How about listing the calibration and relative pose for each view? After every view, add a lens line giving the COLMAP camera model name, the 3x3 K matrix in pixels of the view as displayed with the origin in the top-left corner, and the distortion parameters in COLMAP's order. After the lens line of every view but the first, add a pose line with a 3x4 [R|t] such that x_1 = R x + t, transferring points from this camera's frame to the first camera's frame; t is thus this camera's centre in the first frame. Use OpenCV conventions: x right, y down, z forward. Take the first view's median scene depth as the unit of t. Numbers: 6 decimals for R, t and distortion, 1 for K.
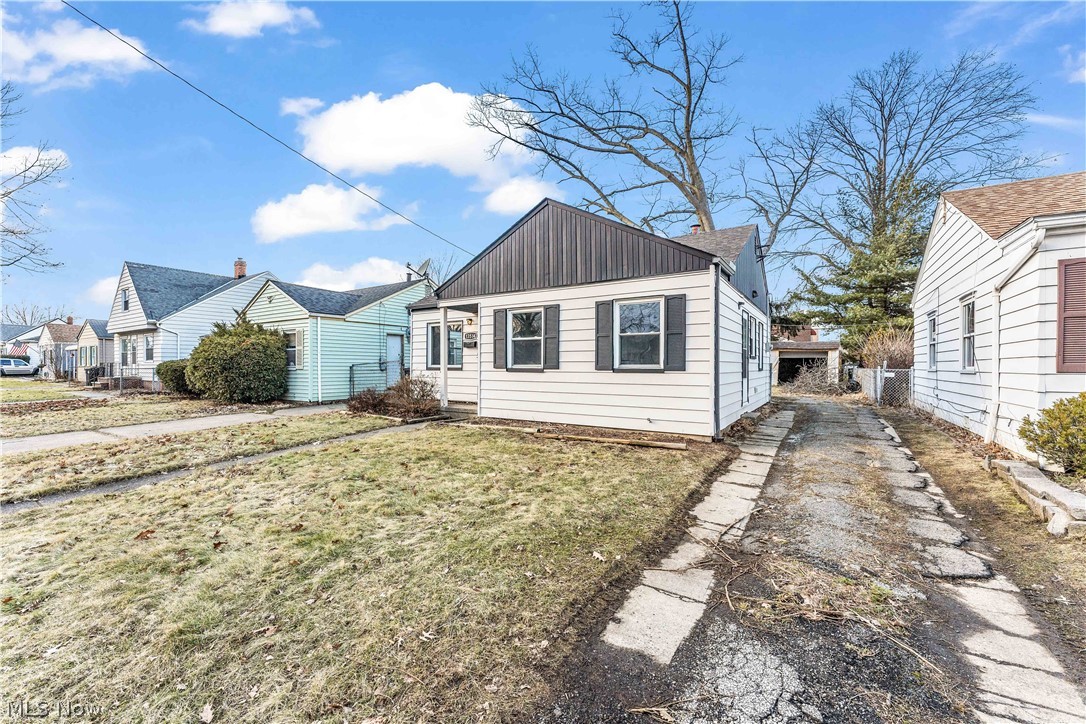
lens RADIAL K [[447.7, 0, 533.8], [0, 447.7, 362.1], [0, 0, 1]] dist [0.001192, -0.000021]
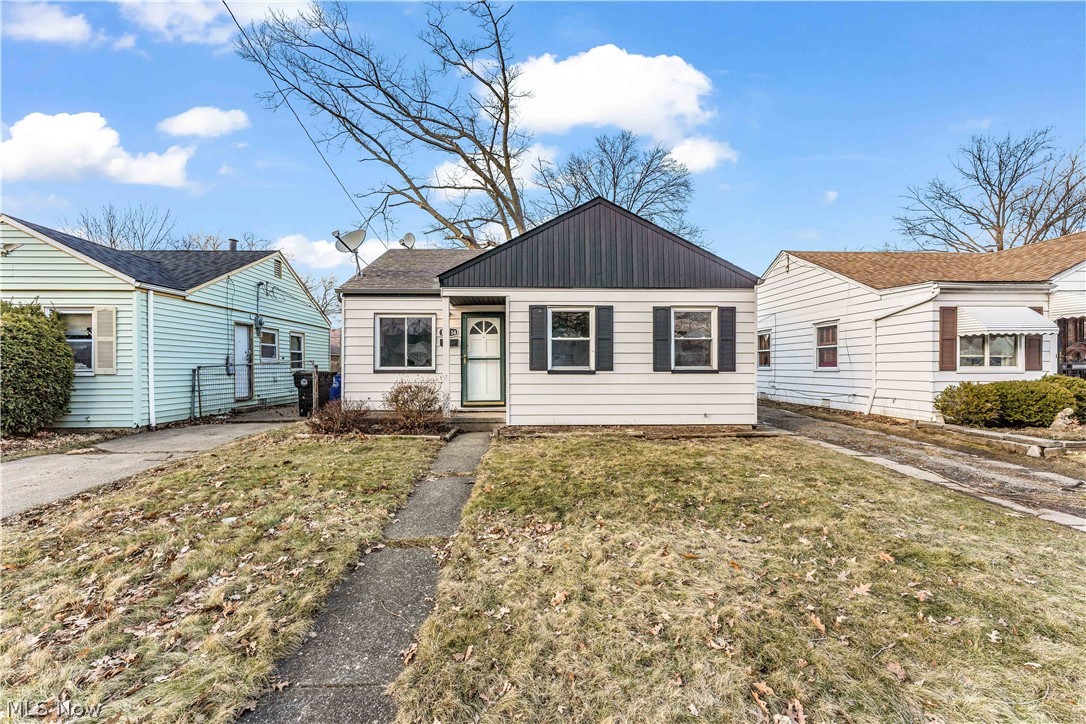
lens RADIAL K [[447.7, 0, 533.8], [0, 447.7, 362.1], [0, 0, 1]] dist [0.001192, -0.000021]
pose [[0.811157, 0.003248, 0.584819, -0.656605], [-0.002125, 0.999994, -0.002606, -0.000617], [-0.584824, 0.000871, 0.811160, 0.286597]]
